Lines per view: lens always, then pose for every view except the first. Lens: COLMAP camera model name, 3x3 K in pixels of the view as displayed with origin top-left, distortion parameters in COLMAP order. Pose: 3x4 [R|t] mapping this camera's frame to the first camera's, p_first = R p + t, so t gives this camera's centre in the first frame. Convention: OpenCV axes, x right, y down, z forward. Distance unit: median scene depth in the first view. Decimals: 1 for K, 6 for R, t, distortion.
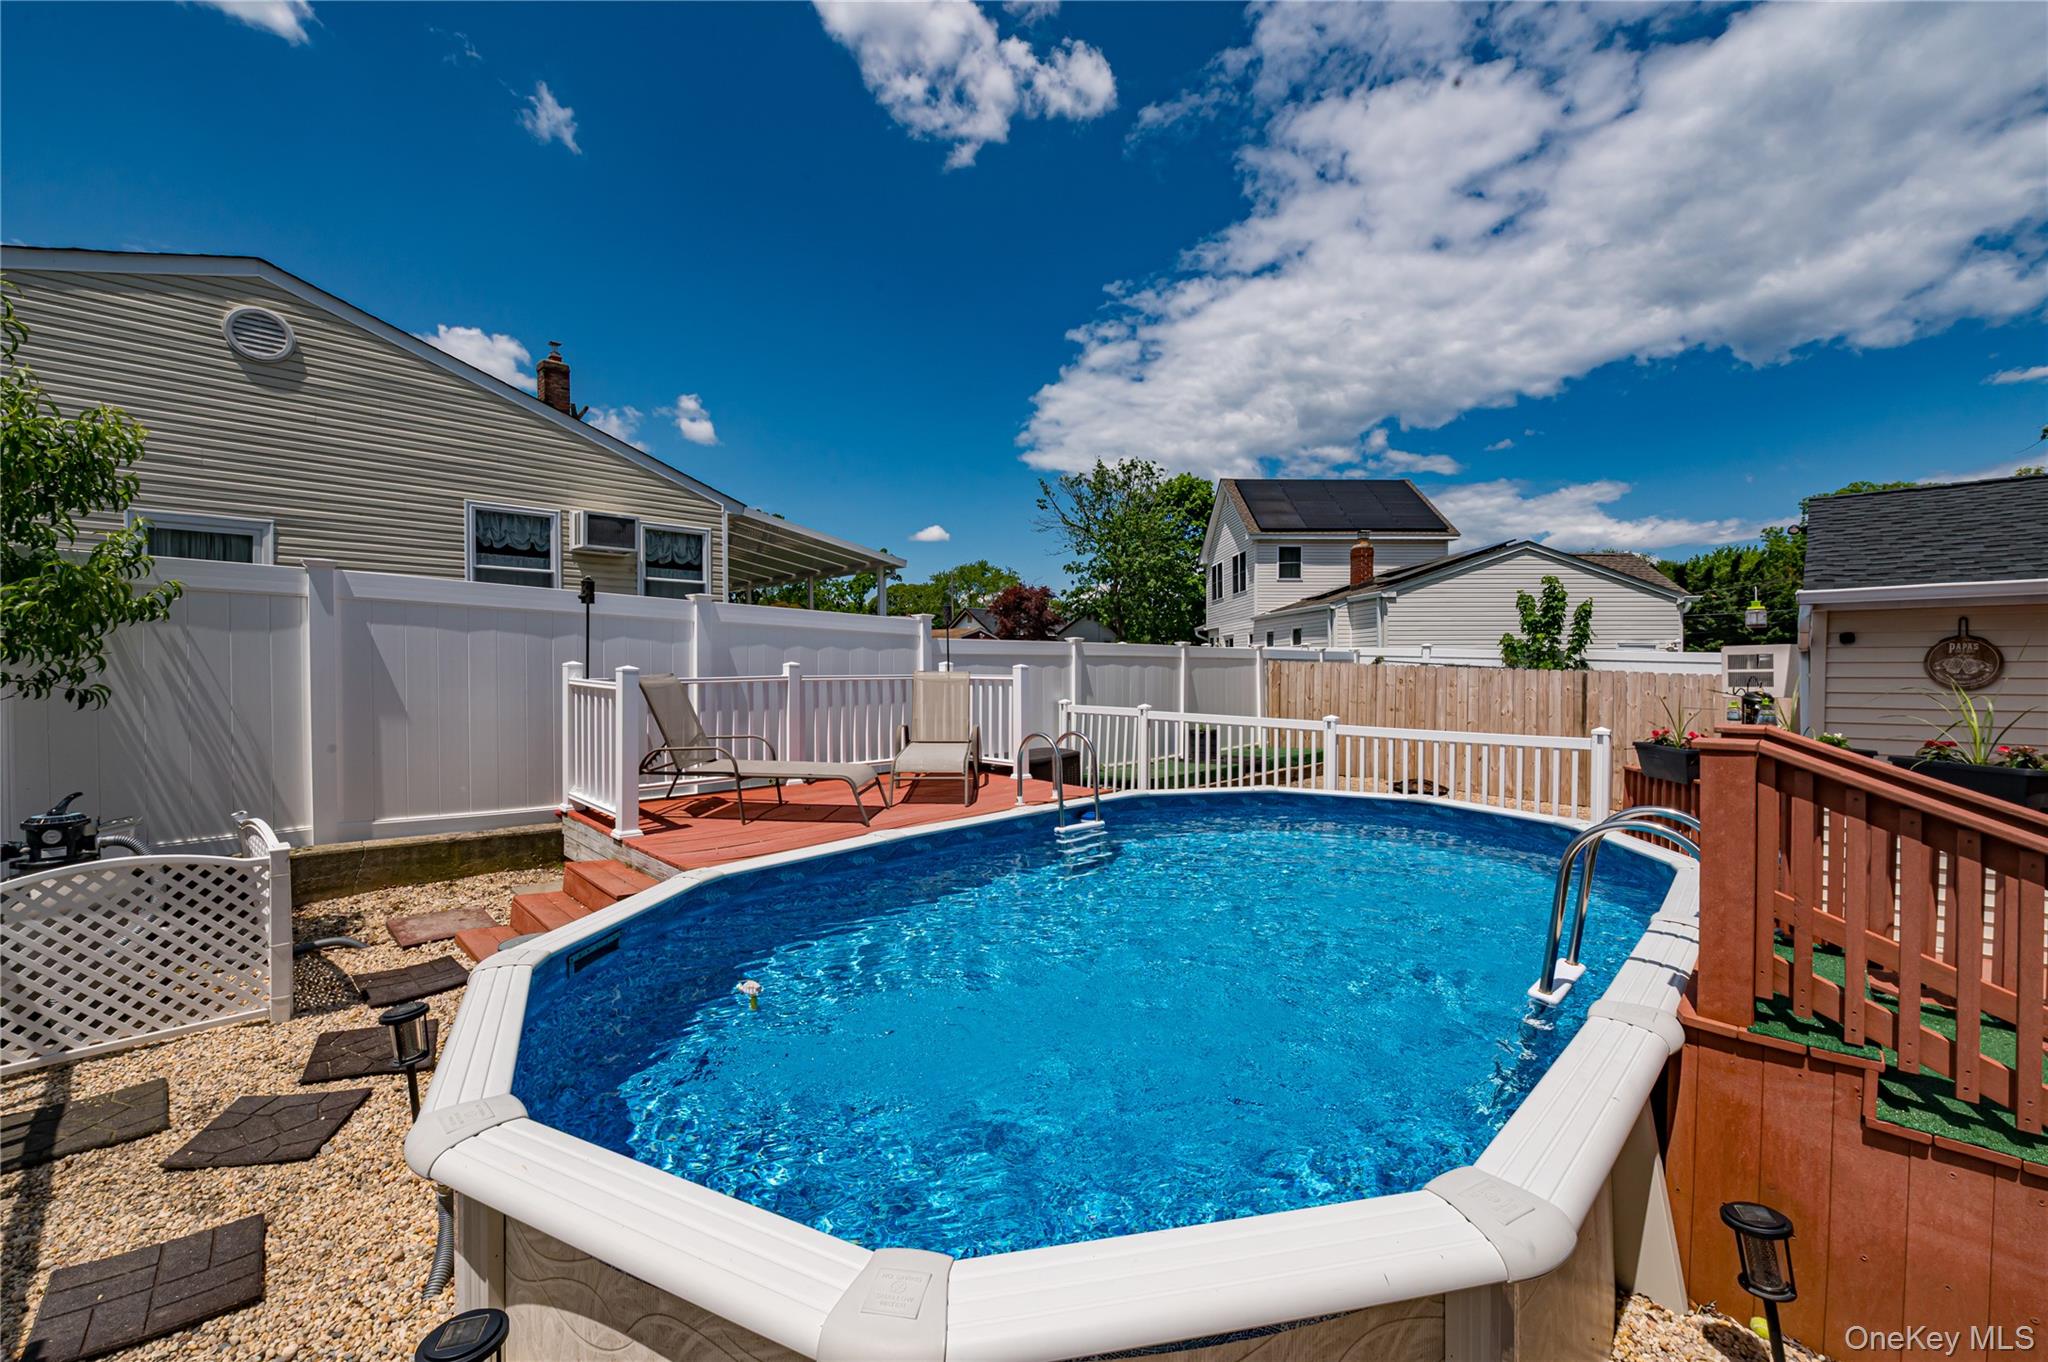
lens RADIAL K [[809.4, 0, 1032.4], [0, 809.4, 667.6], [0, 0, 1]] dist [-0.000176, -0.001749]
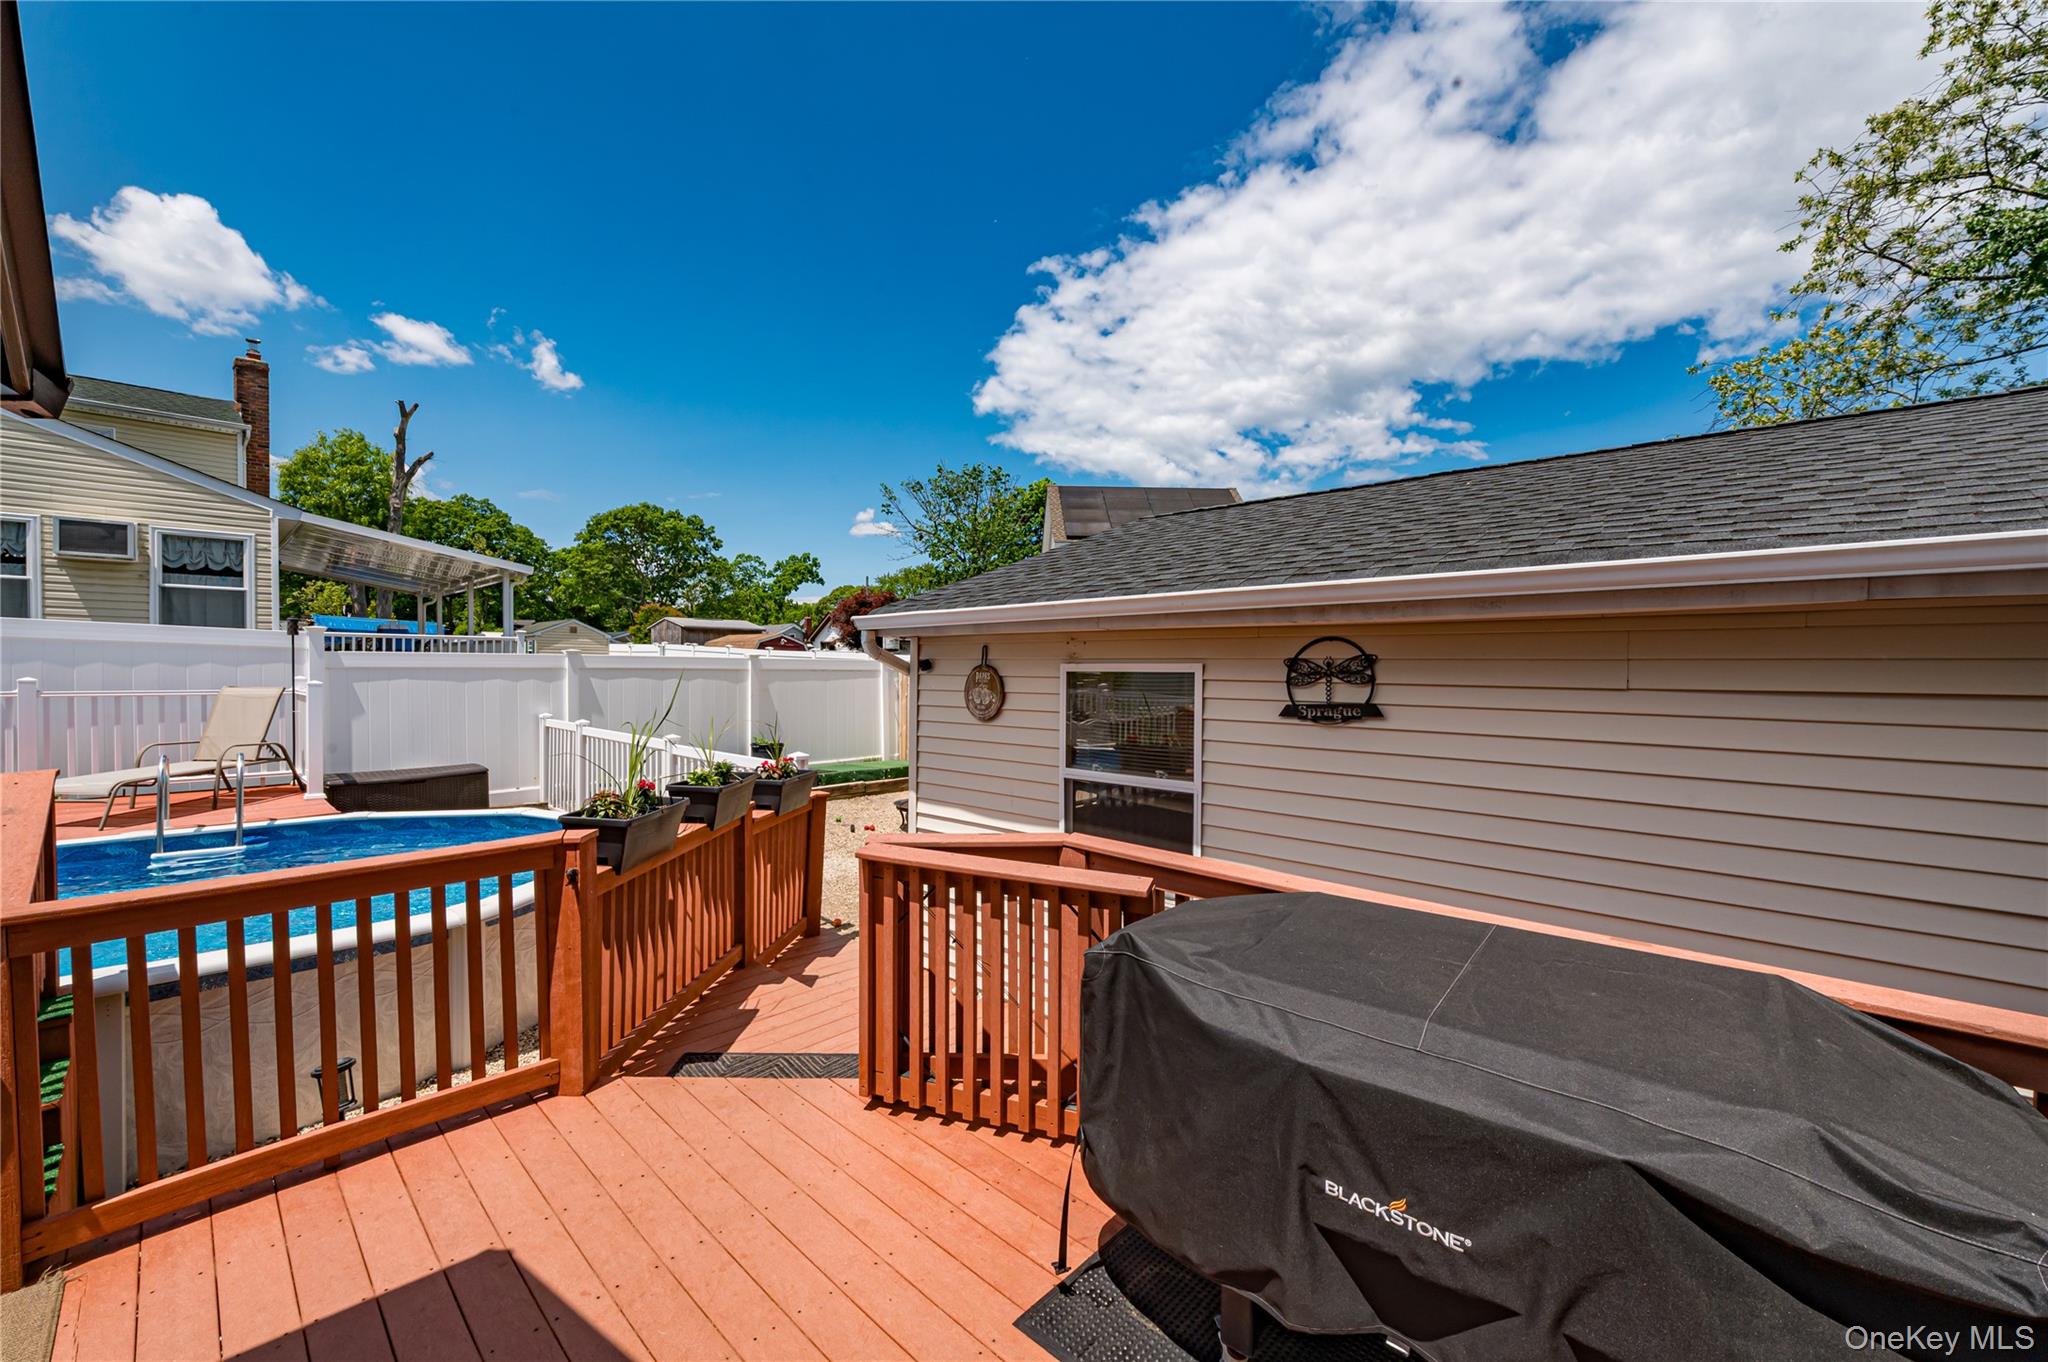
lens RADIAL K [[809.4, 0, 1030.5], [0, 809.4, 689.1], [0, 0, 1]] dist [-0.000176, -0.001749]
pose [[0.999848, 0.006670, 0.016085, 0.494342], [-0.007035, 0.999717, 0.022739, -0.013779], [-0.015929, -0.022849, 0.999612, 0.012666]]
